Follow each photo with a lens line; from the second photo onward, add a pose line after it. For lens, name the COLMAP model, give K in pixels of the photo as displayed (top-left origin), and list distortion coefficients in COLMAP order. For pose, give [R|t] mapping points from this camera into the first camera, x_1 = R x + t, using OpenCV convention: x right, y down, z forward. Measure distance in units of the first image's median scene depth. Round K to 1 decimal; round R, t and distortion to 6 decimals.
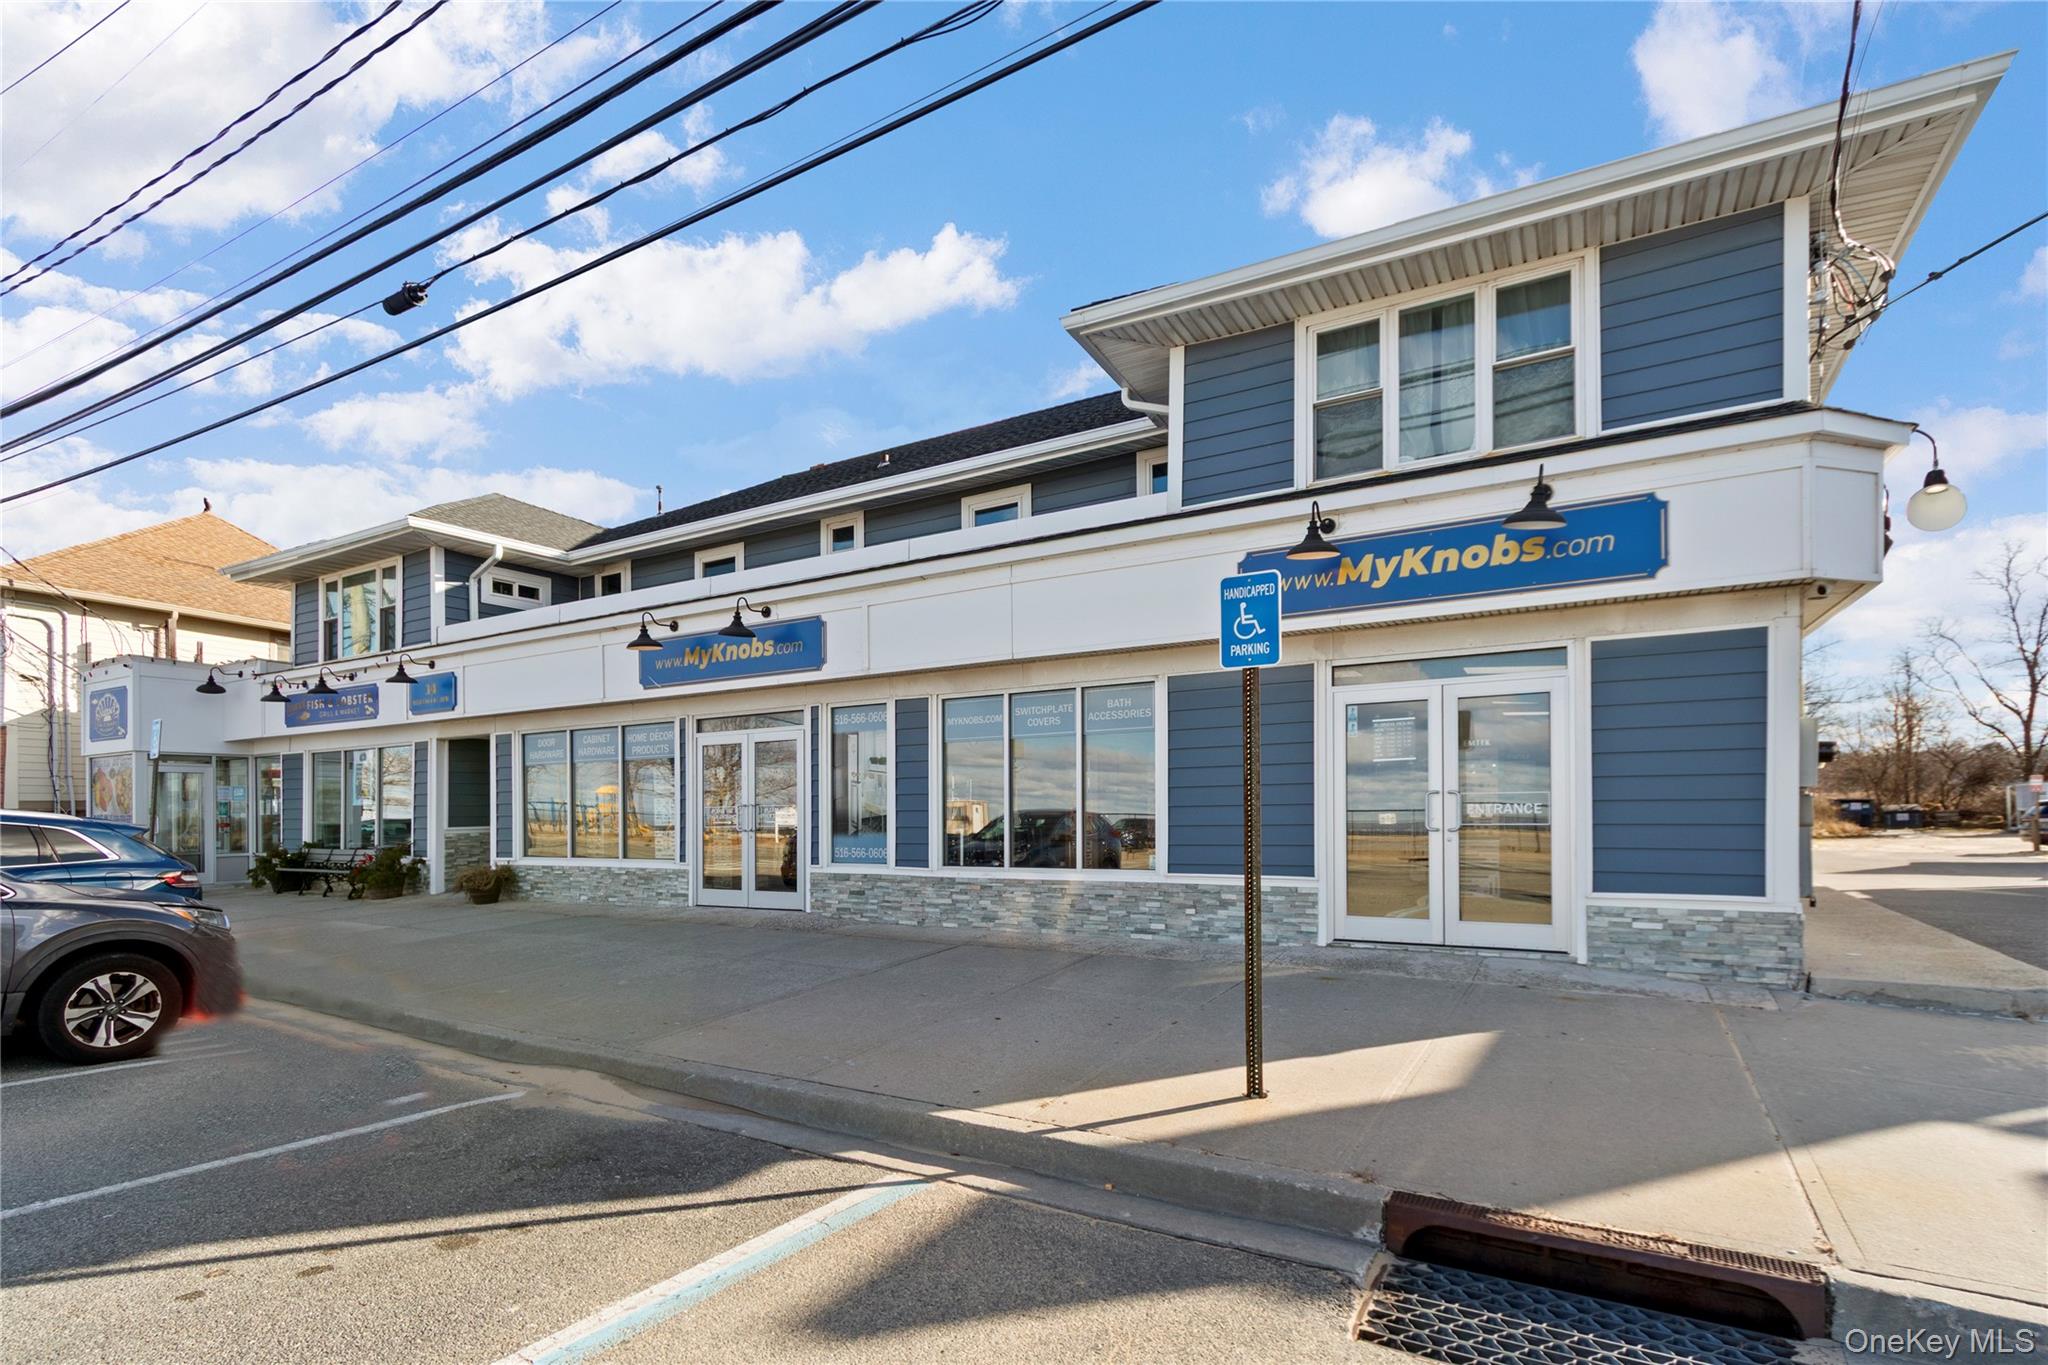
lens RADIAL K [[1005.6, 0, 1026.4], [0, 1005.6, 823.5], [0, 0, 1]] dist [0.002268, 0.000464]
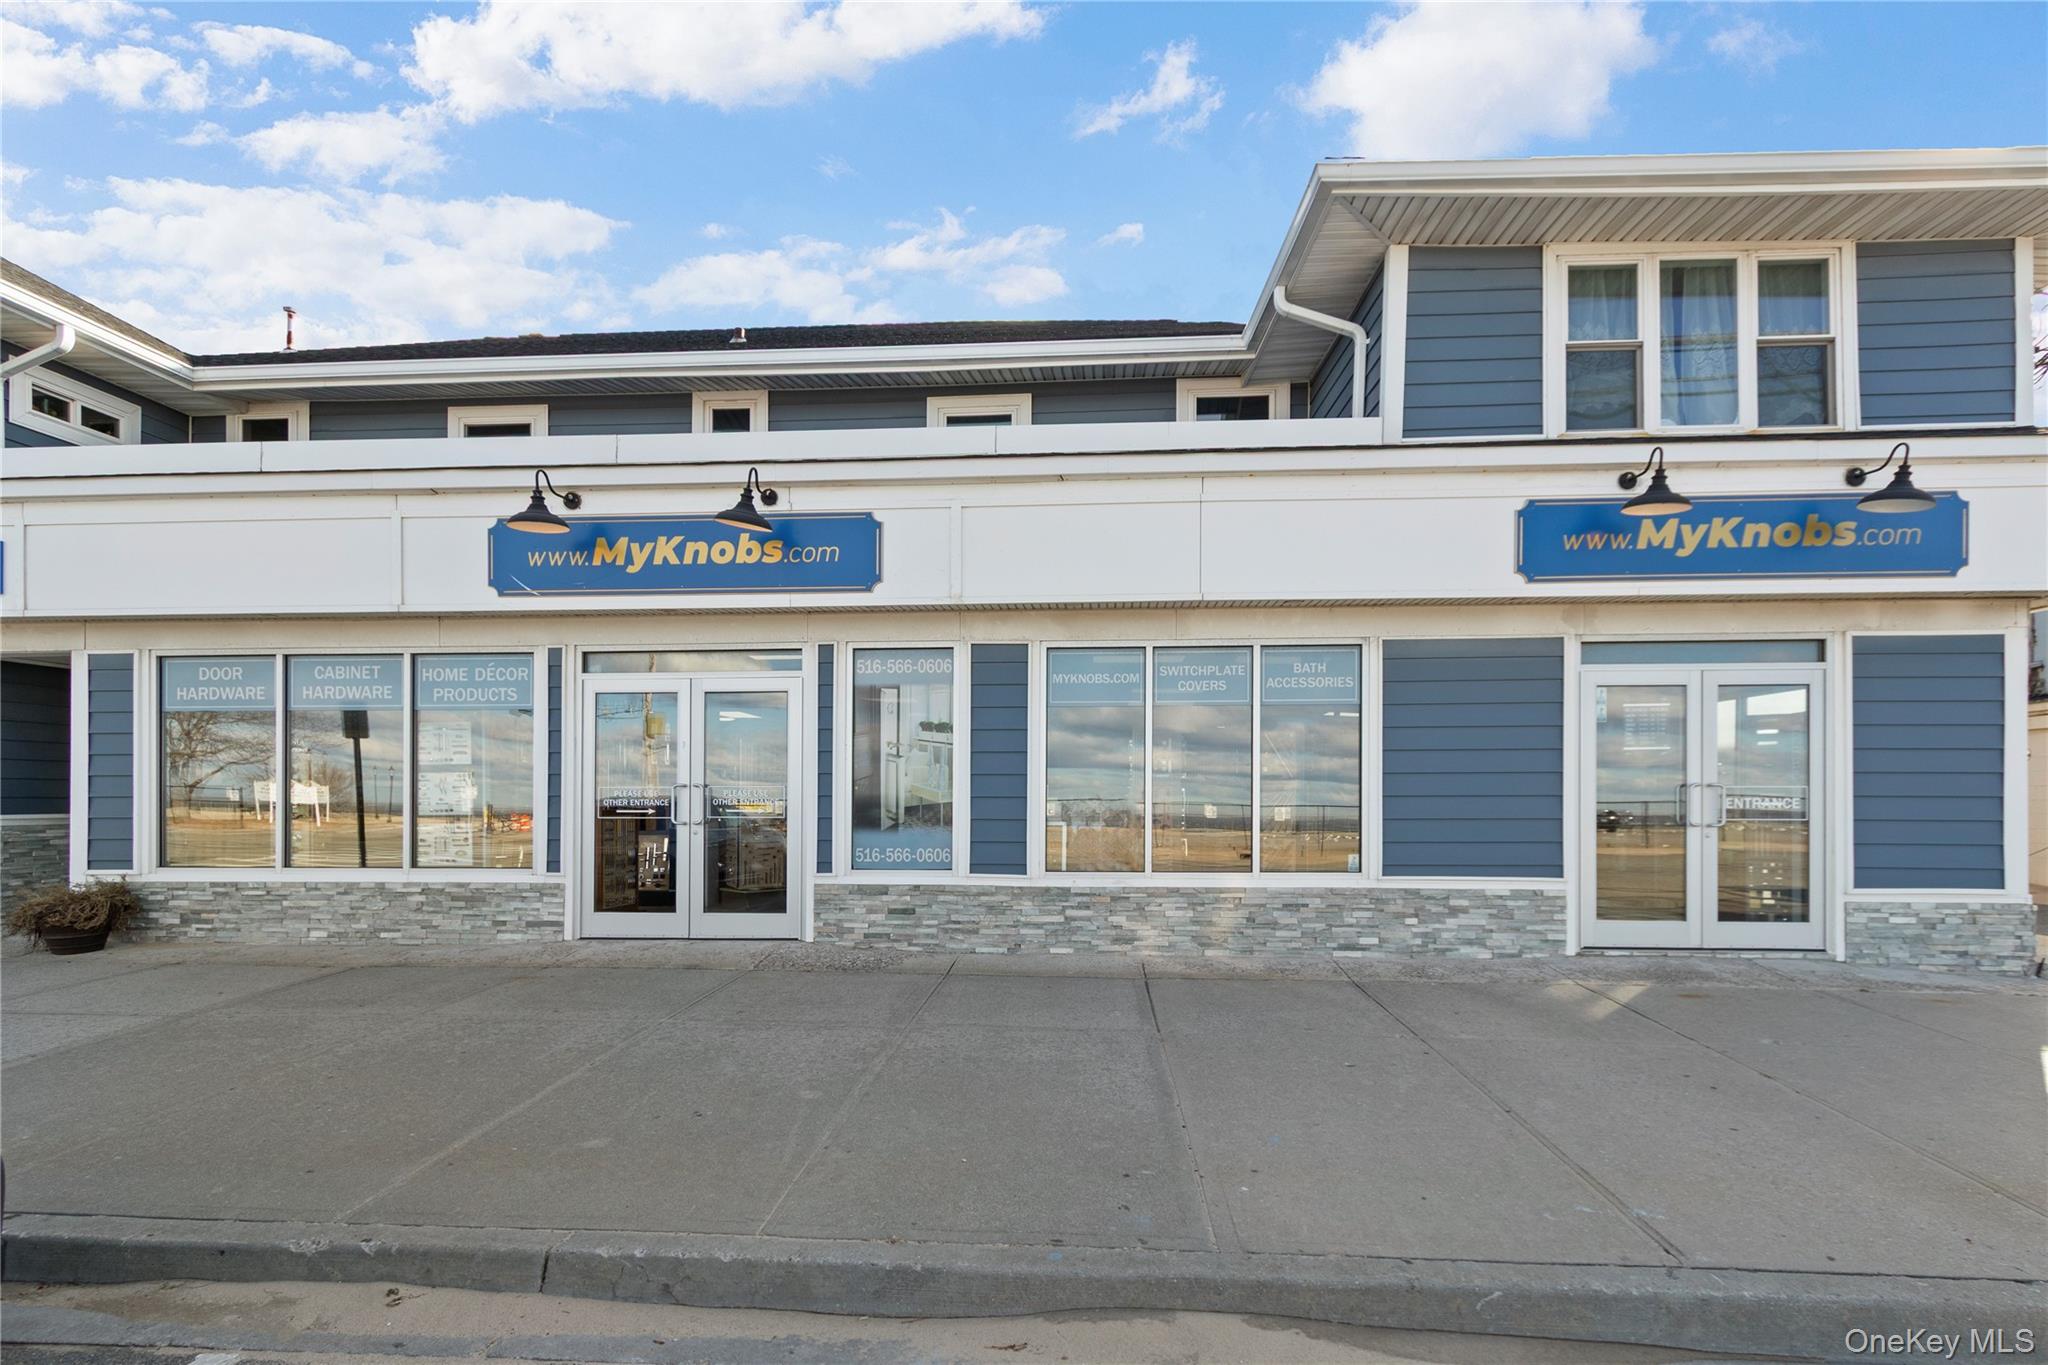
lens RADIAL K [[988.4, 0, 1018.9], [0, 988.4, 811.1], [0, 0, 1]] dist [0.004668, -0.000722]
pose [[0.889049, 0.007141, 0.457756, -0.490362], [-0.005471, 0.999973, -0.004974, 0.001318], [-0.457780, 0.001917, 0.889064, 0.403856]]
